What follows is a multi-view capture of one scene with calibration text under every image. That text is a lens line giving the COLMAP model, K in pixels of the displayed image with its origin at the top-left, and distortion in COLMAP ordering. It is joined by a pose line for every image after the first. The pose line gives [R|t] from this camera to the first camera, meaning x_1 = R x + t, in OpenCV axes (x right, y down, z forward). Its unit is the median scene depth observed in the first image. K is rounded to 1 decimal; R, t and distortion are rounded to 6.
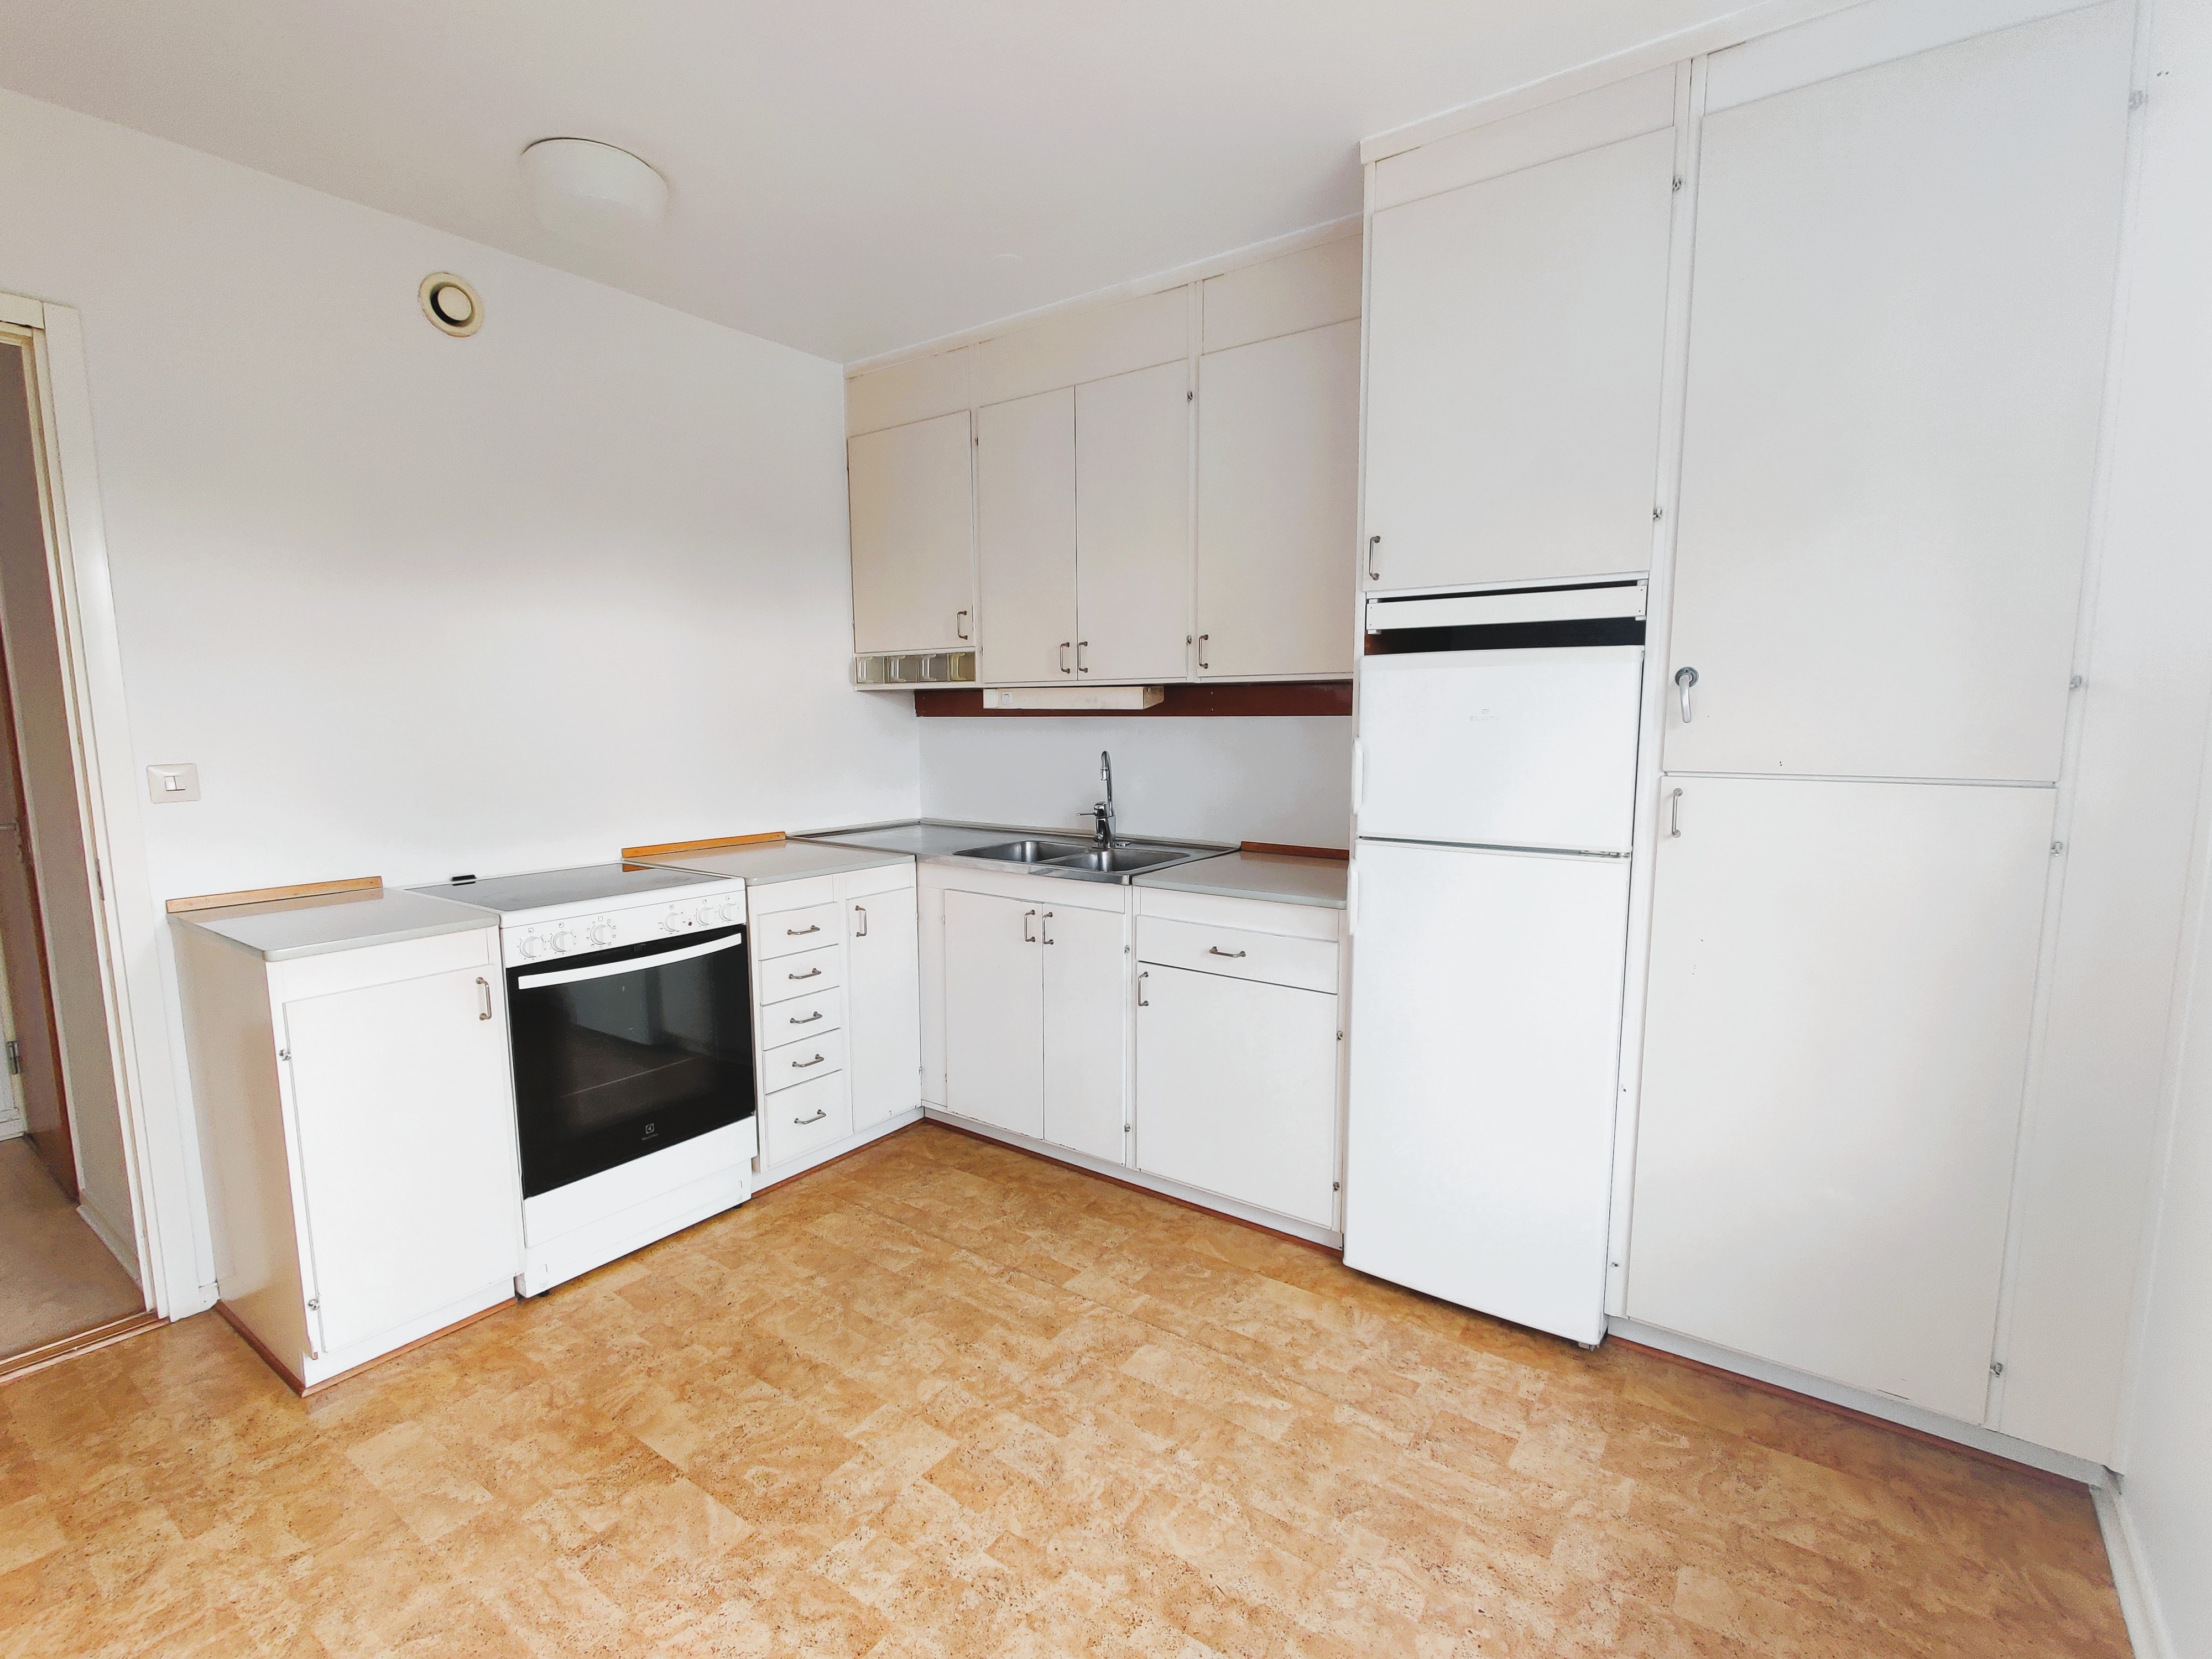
lens RADIAL K [[1040.2, 0, 1115.0], [0, 1040.2, 845.3], [0, 0, 1]] dist [0.000124, -0.001454]
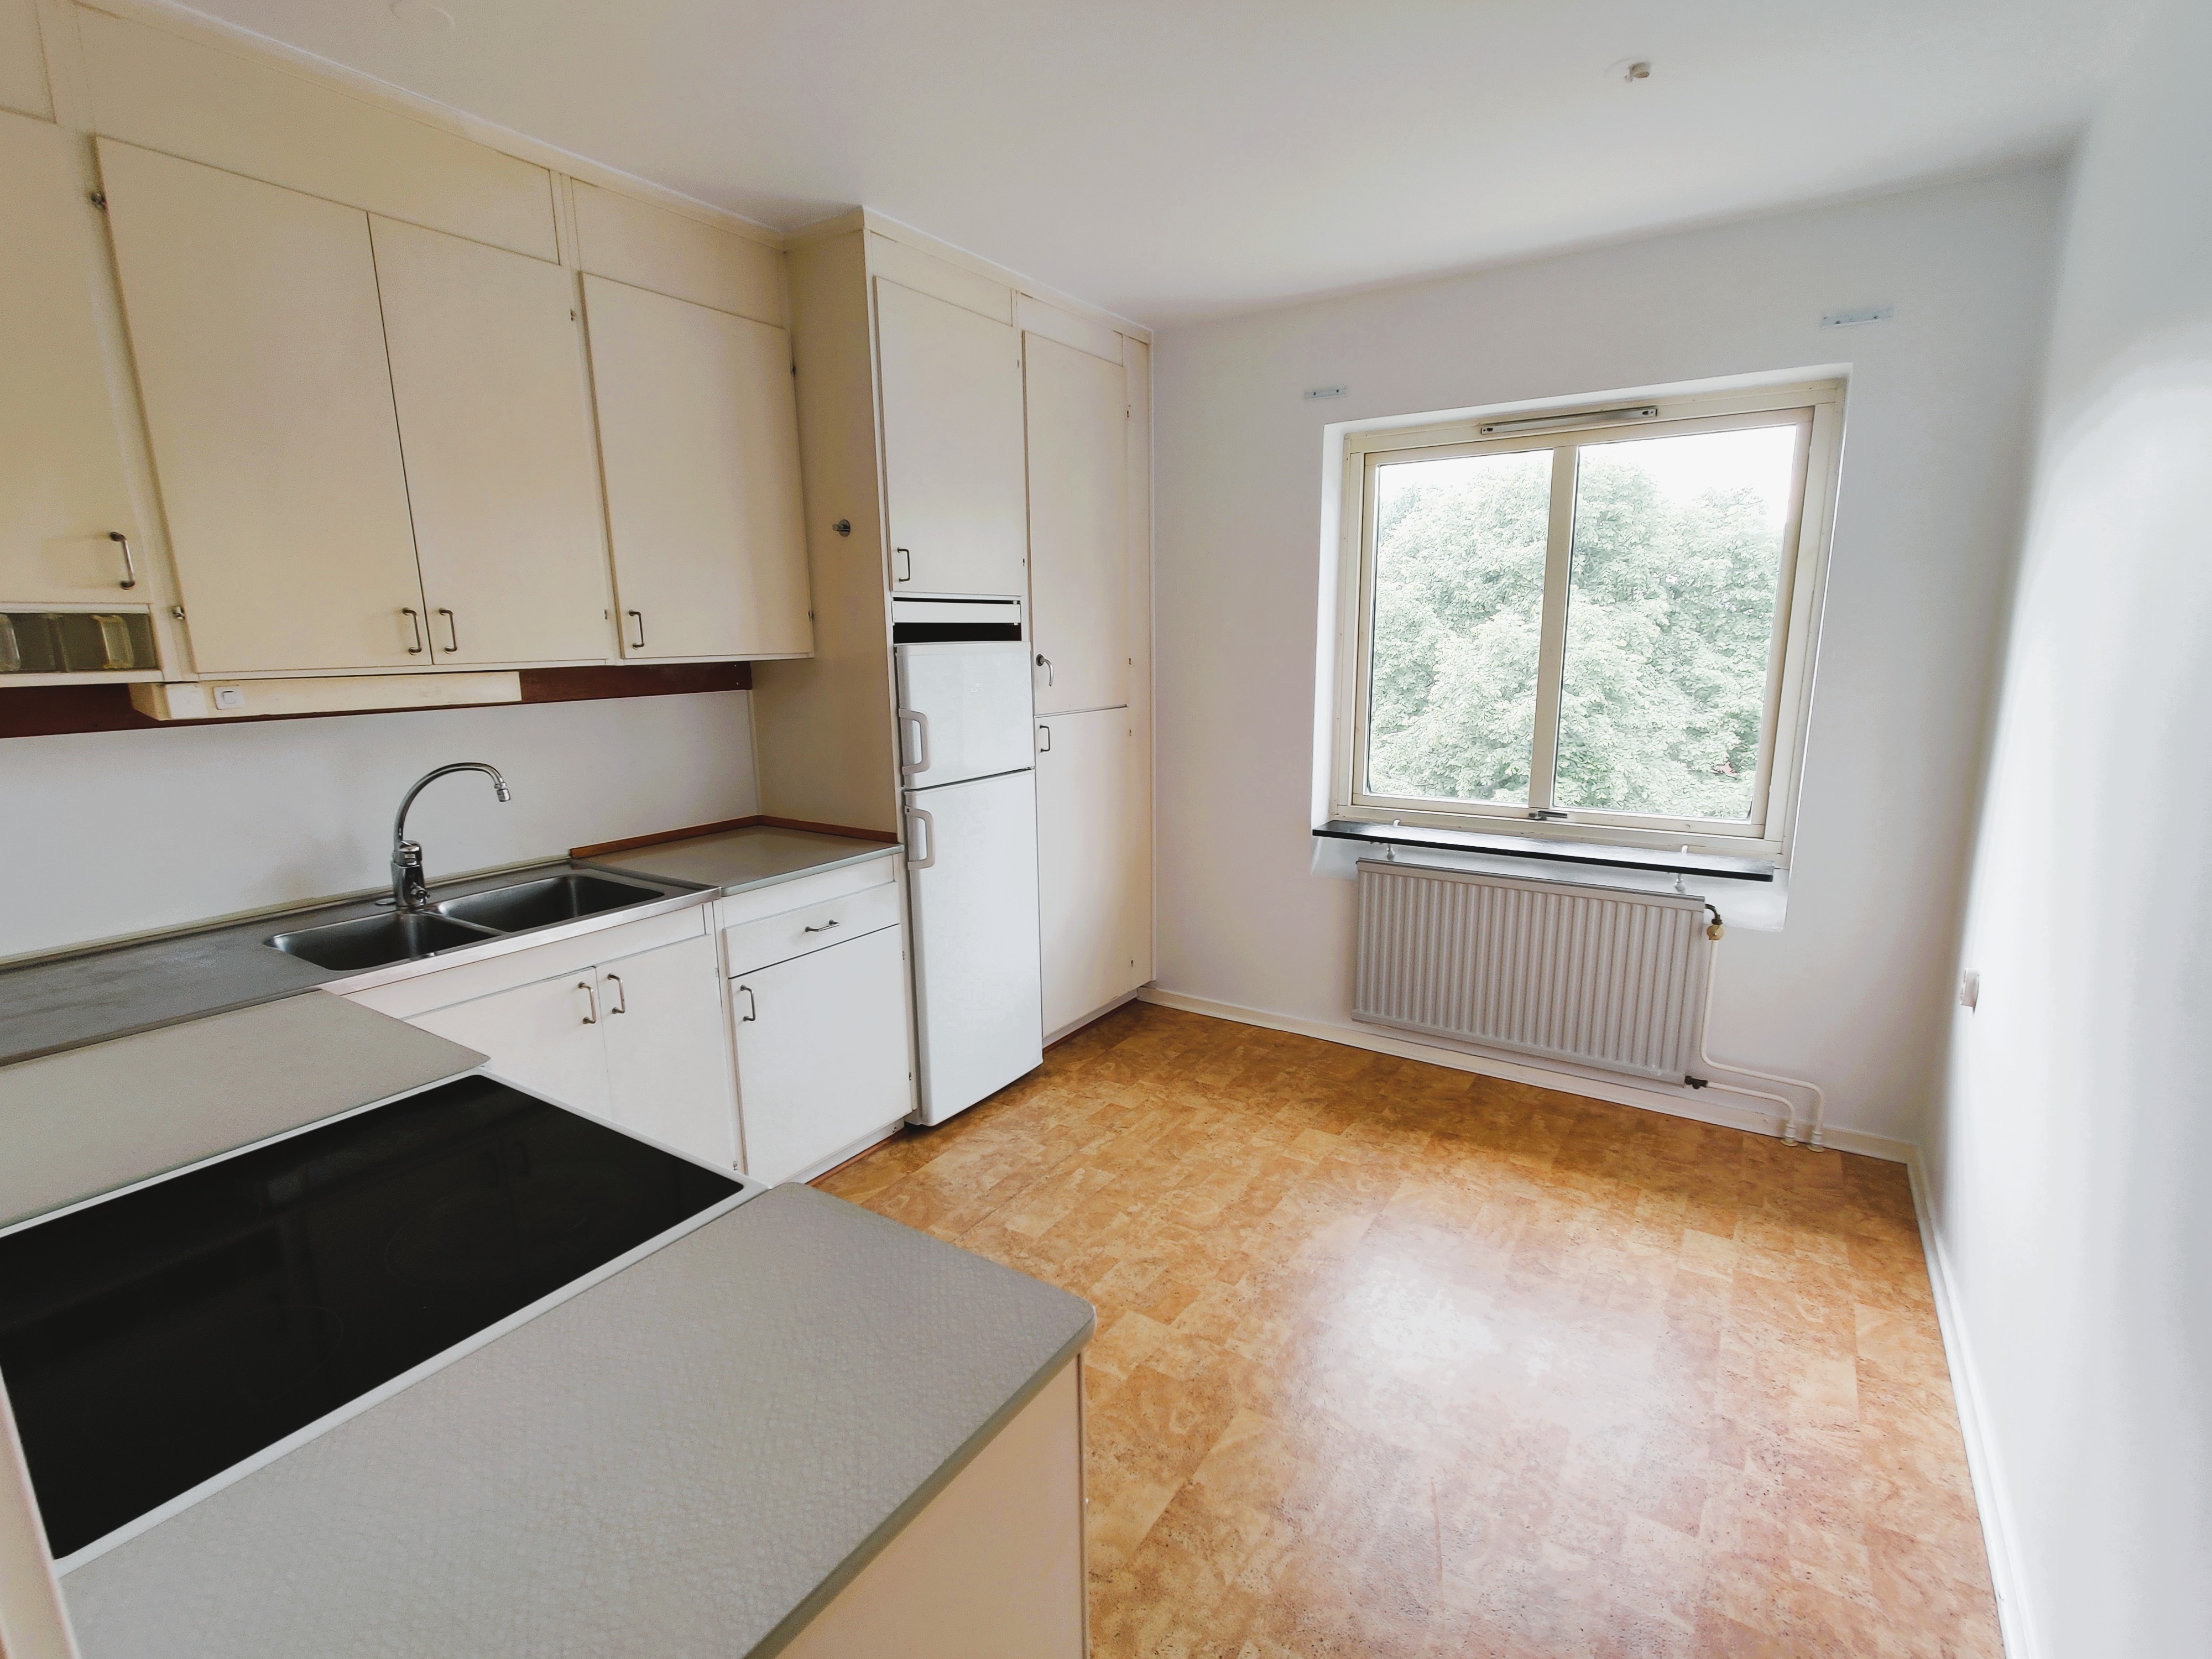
lens RADIAL K [[1040.2, 0, 1115.0], [0, 1040.2, 845.3], [0, 0, 1]] dist [0.000124, -0.001454]
pose [[-0.048382, -0.199075, 0.978789, -1.190232], [0.135521, 0.969567, 0.203898, -0.194205], [-0.989593, 0.142511, -0.019931, 0.933802]]
